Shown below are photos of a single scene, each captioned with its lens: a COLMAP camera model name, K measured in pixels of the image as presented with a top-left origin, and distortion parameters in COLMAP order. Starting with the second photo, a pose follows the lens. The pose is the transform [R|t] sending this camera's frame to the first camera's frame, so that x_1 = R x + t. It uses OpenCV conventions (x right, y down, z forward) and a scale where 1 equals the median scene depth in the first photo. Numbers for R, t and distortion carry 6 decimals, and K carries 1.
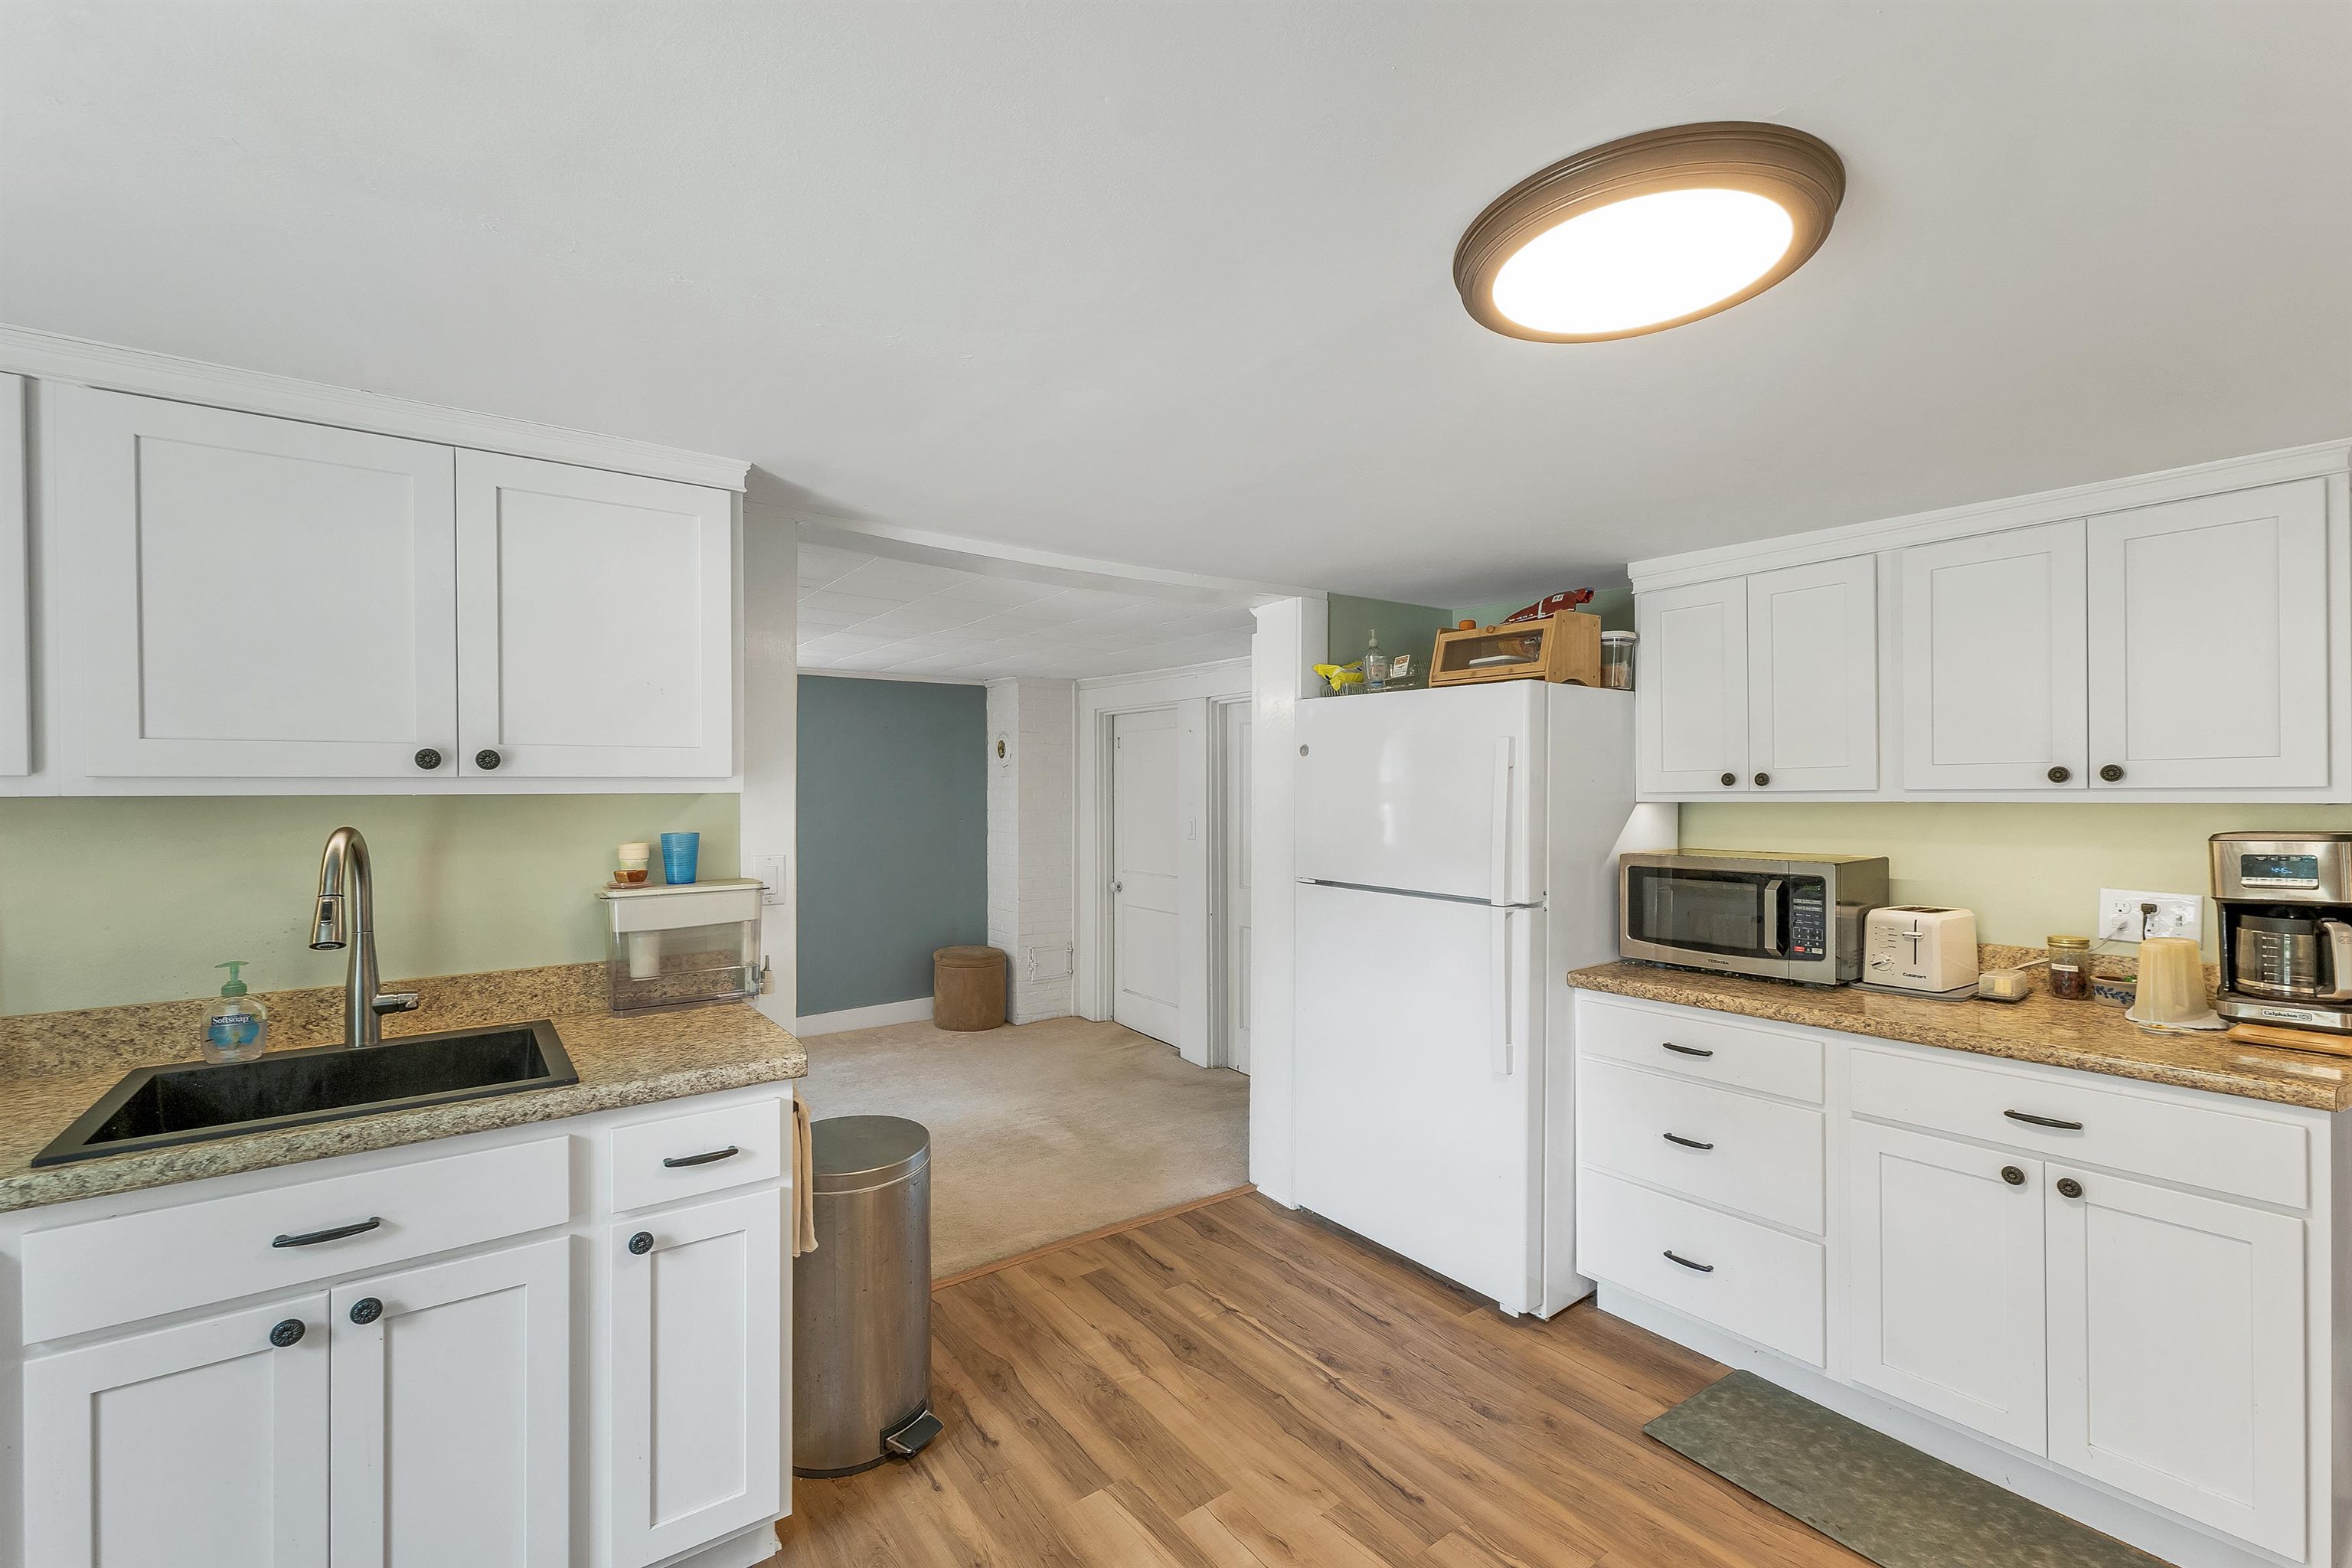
lens RADIAL K [[973.7, 0, 1159.8], [0, 973.7, 793.4], [0, 0, 1]] dist [-0.000357, -0.000848]
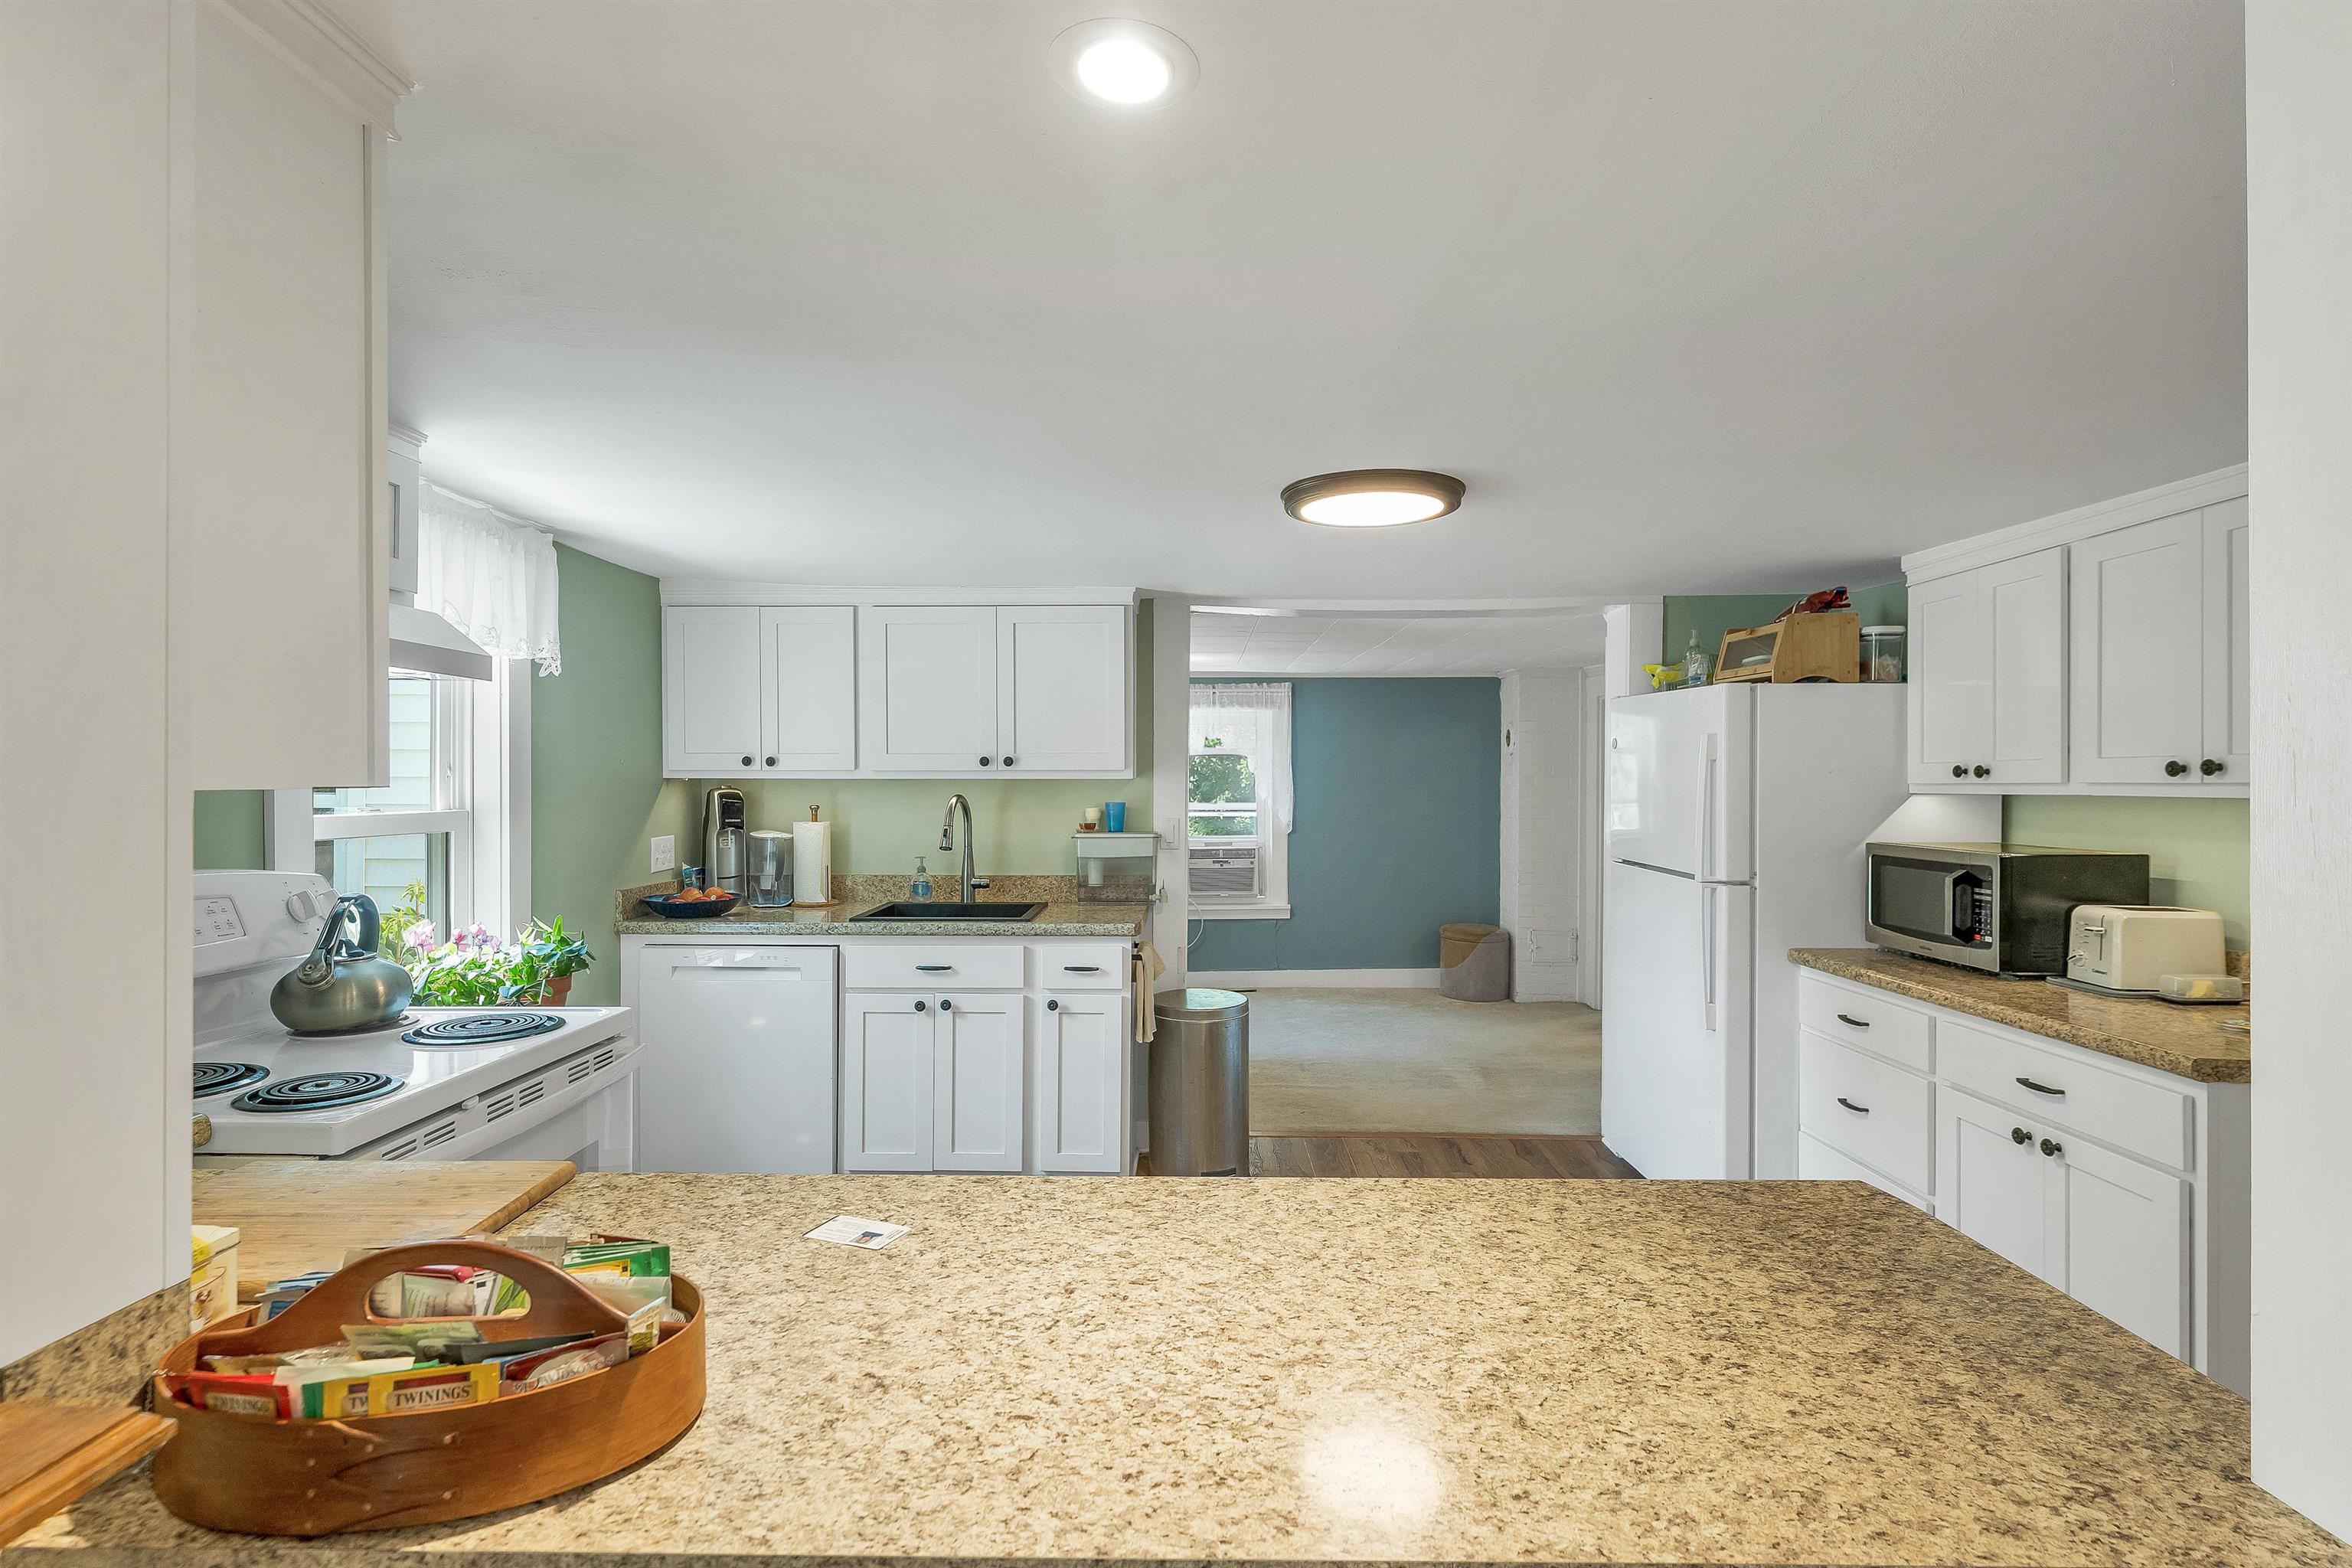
lens RADIAL K [[1121.4, 0, 1172.1], [0, 1121.4, 784.4], [0, 0, 1]] dist [-0.001964, 0.000077]
pose [[0.800079, 0.008952, -0.599828, 0.681928], [-0.006232, 0.999959, 0.006612, -0.003870], [0.599863, -0.001551, 0.800101, -0.453139]]
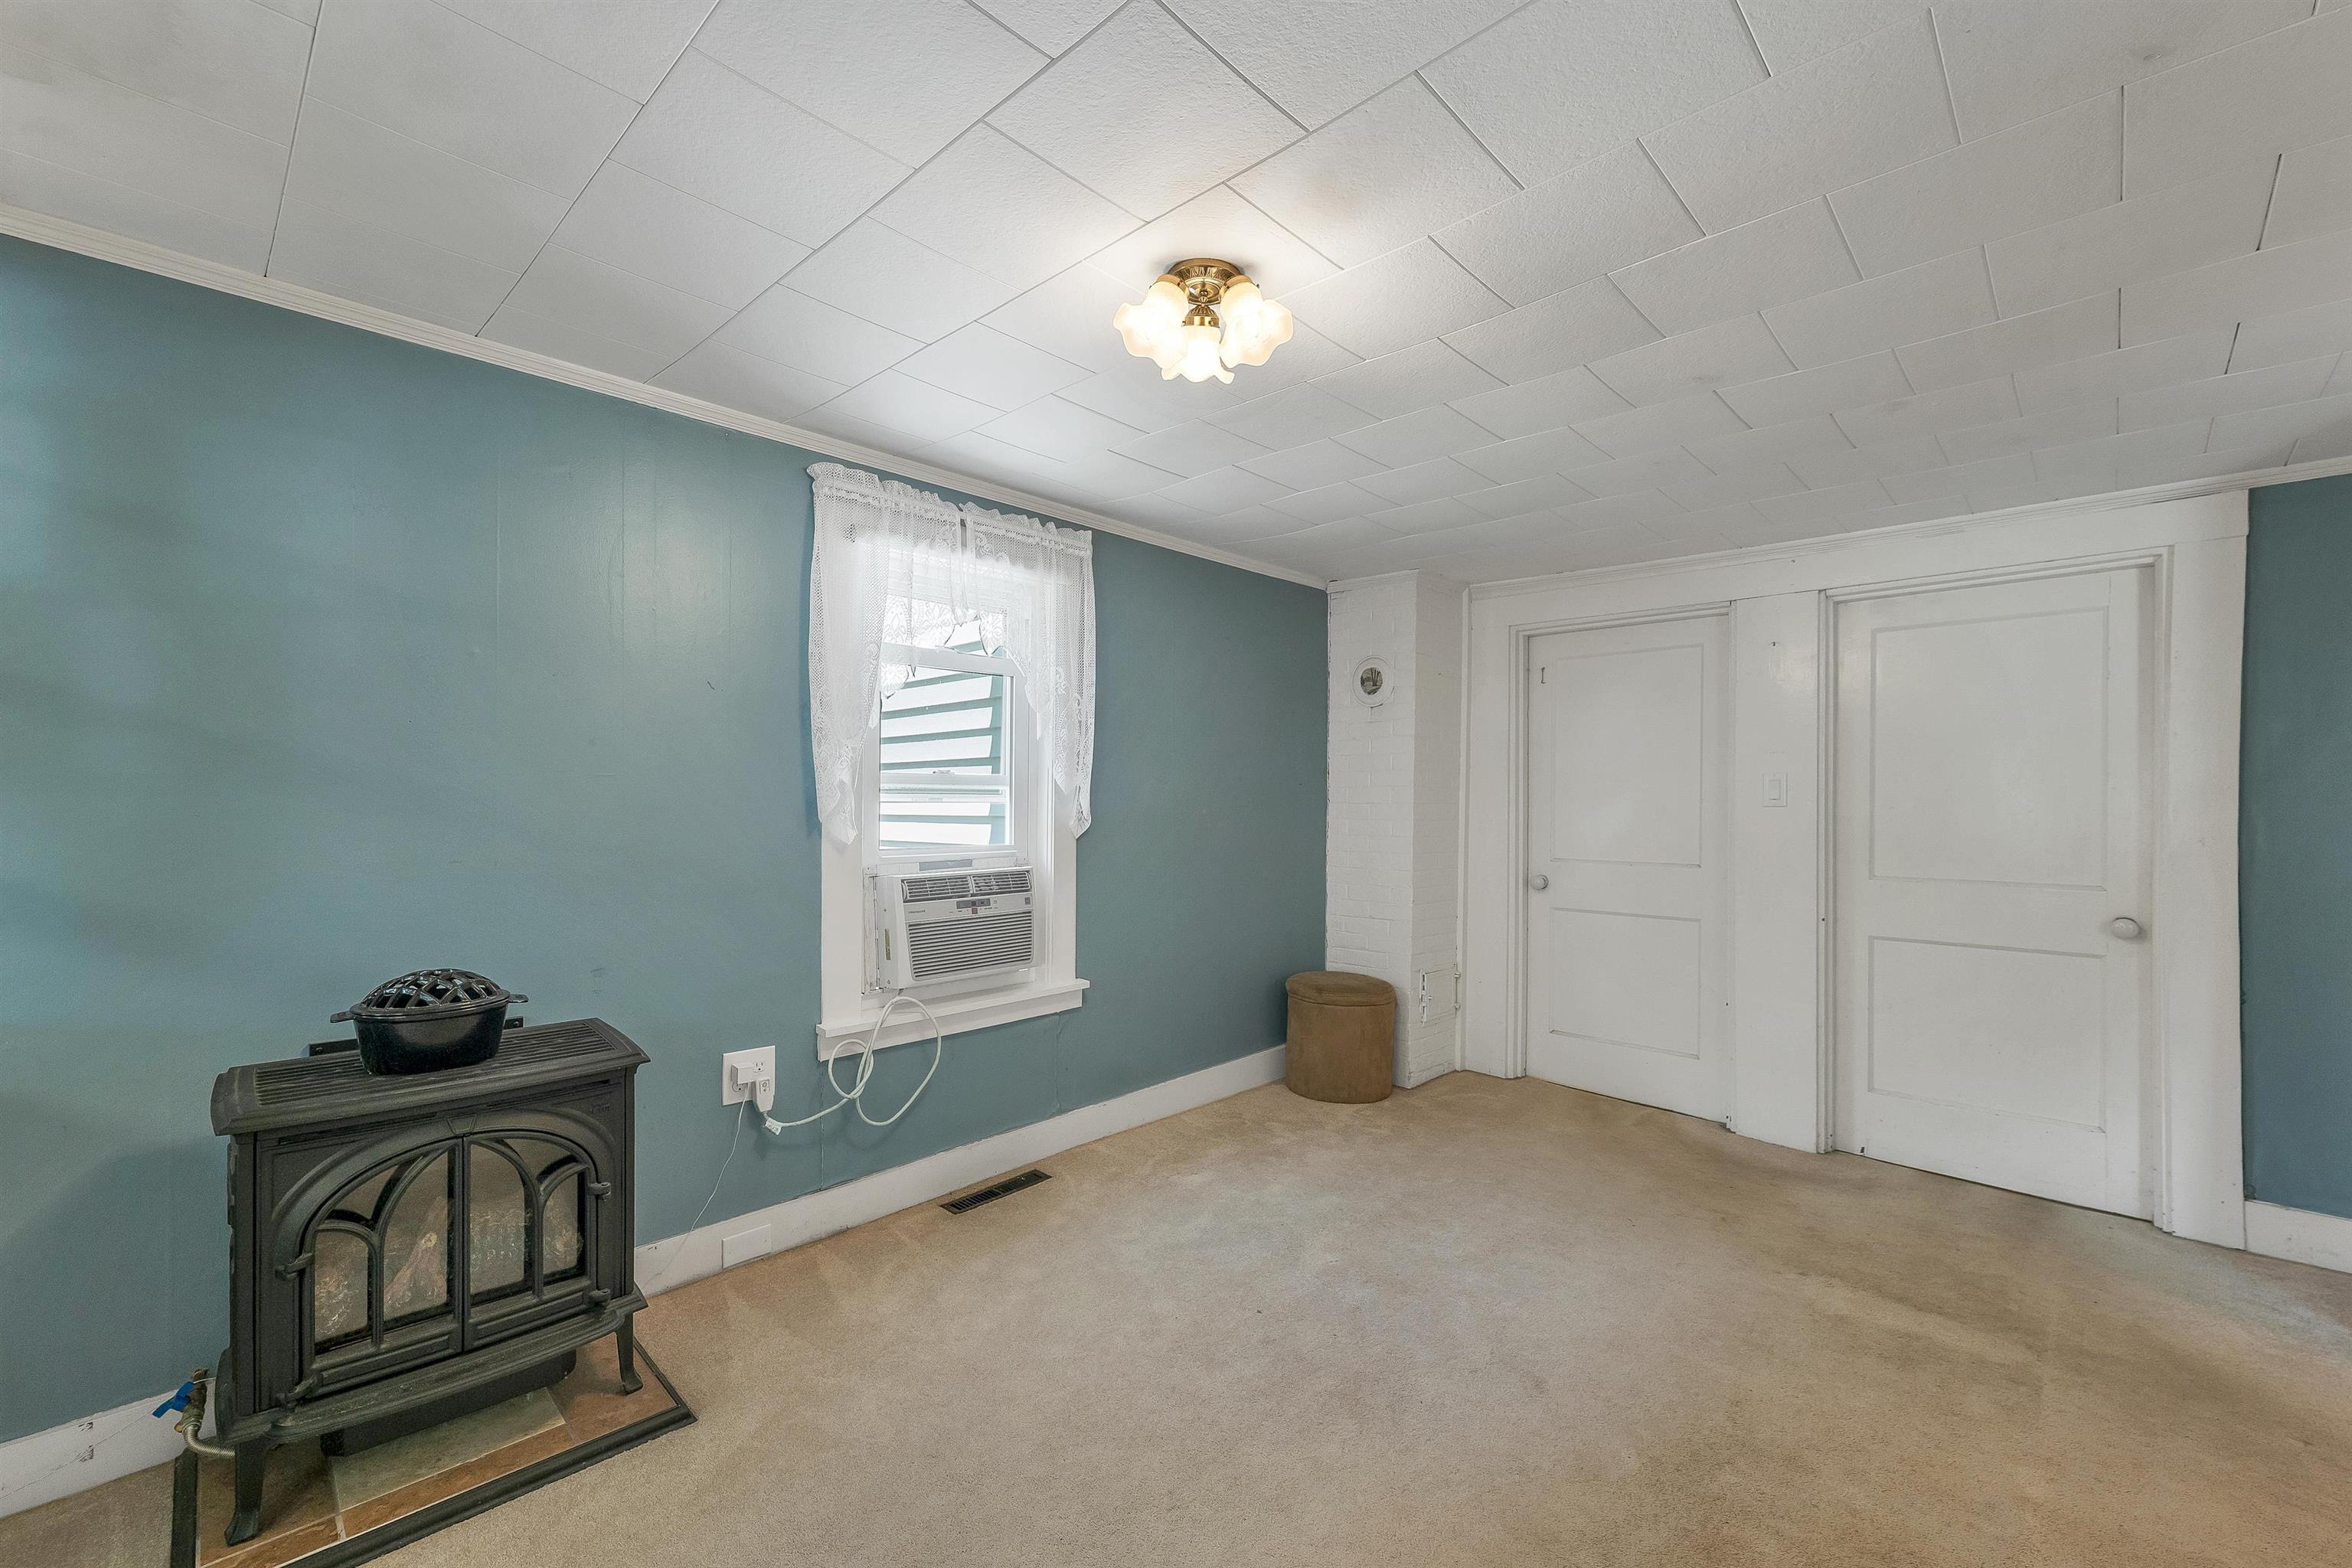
lens RADIAL K [[970.7, 0, 1141.1], [0, 970.7, 803.6], [0, 0, 1]] dist [0.000337, -0.000802]
pose [[0.987162, 0.010186, 0.159399, -1.079115], [-0.009995, 0.999948, -0.001997, 0.108748], [-0.159411, 0.000378, 0.987212, 0.909647]]
